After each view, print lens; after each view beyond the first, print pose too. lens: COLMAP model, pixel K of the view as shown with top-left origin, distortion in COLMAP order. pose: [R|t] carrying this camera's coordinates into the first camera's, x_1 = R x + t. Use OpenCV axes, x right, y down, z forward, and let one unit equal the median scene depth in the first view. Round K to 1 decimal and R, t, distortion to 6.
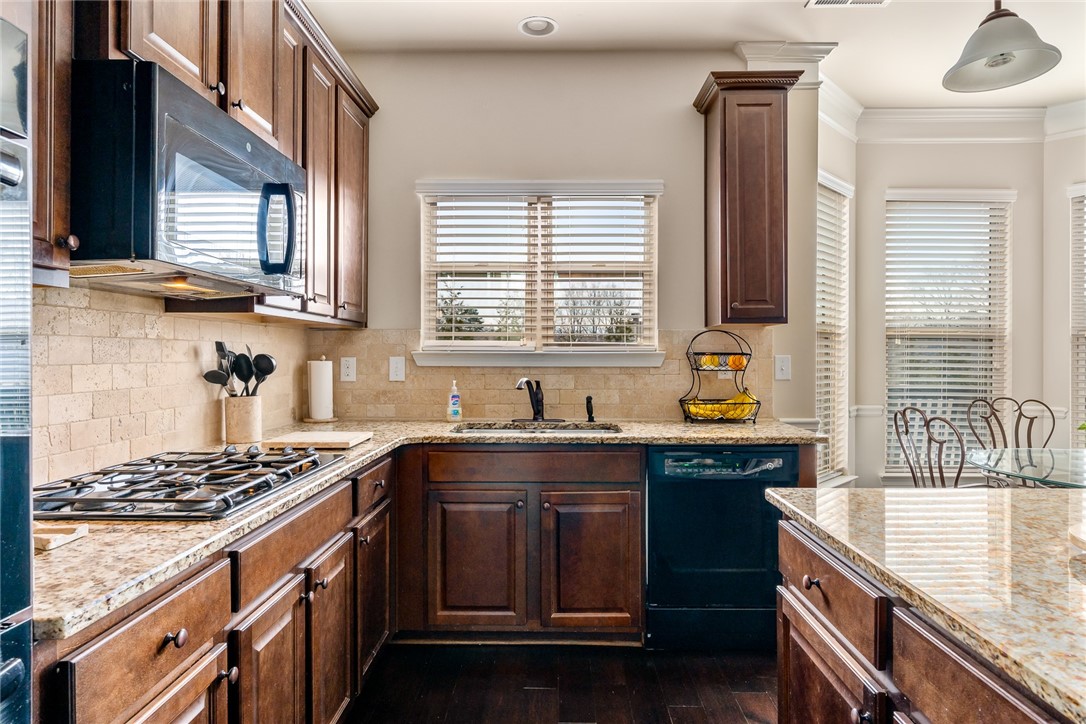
lens RADIAL K [[654.6, 0, 544.0], [0, 654.6, 359.7], [0, 0, 1]] dist [-0.006475, -0.004176]
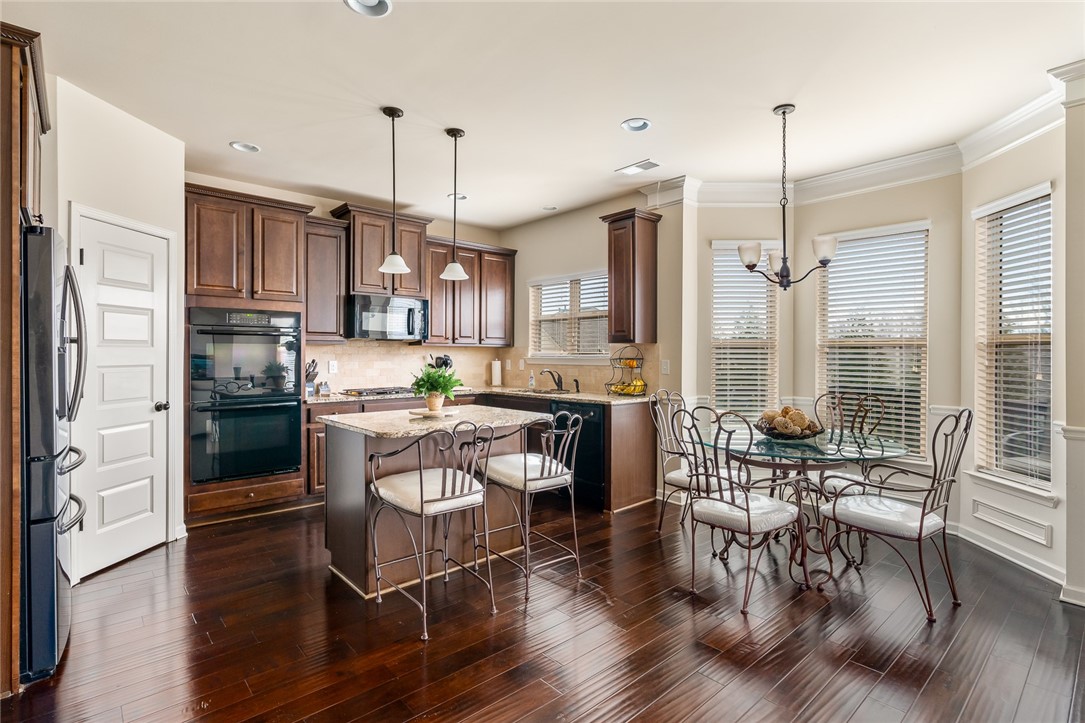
lens RADIAL K [[527.6, 0, 538.8], [0, 527.6, 352.7], [0, 0, 1]] dist [-0.003790, 0.000224]
pose [[0.679141, -0.004678, -0.733993, 1.154107], [-0.009603, 0.999837, -0.015258, -0.000416], [0.733945, 0.017411, 0.678986, -0.188834]]
